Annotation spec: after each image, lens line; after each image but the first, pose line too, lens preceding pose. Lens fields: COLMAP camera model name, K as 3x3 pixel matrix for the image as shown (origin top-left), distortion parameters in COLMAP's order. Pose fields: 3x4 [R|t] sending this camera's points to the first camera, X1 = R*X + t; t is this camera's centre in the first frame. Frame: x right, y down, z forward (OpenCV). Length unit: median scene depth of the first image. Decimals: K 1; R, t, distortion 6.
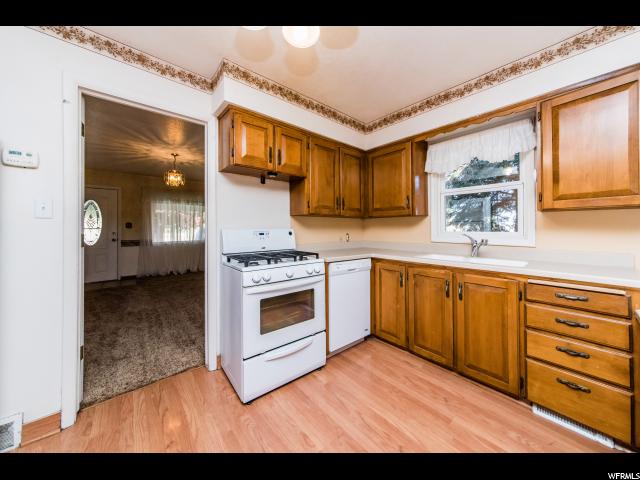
lens RADIAL K [[227.1, 0, 332.1], [0, 227.1, 228.2], [0, 0, 1]] dist [-0.000053, 0.000140]
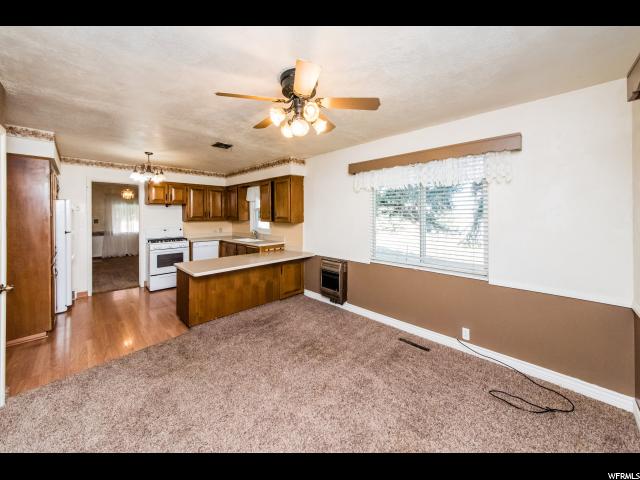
lens RADIAL K [[233.0, 0, 310.3], [0, 233.0, 213.5], [0, 0, 1]] dist [-0.019369, 0.000026]
pose [[0.998680, -0.008244, 0.050695, 0.716132], [0.008496, 0.999953, -0.004761, -0.082583], [-0.050653, 0.005186, 0.998703, -0.966296]]
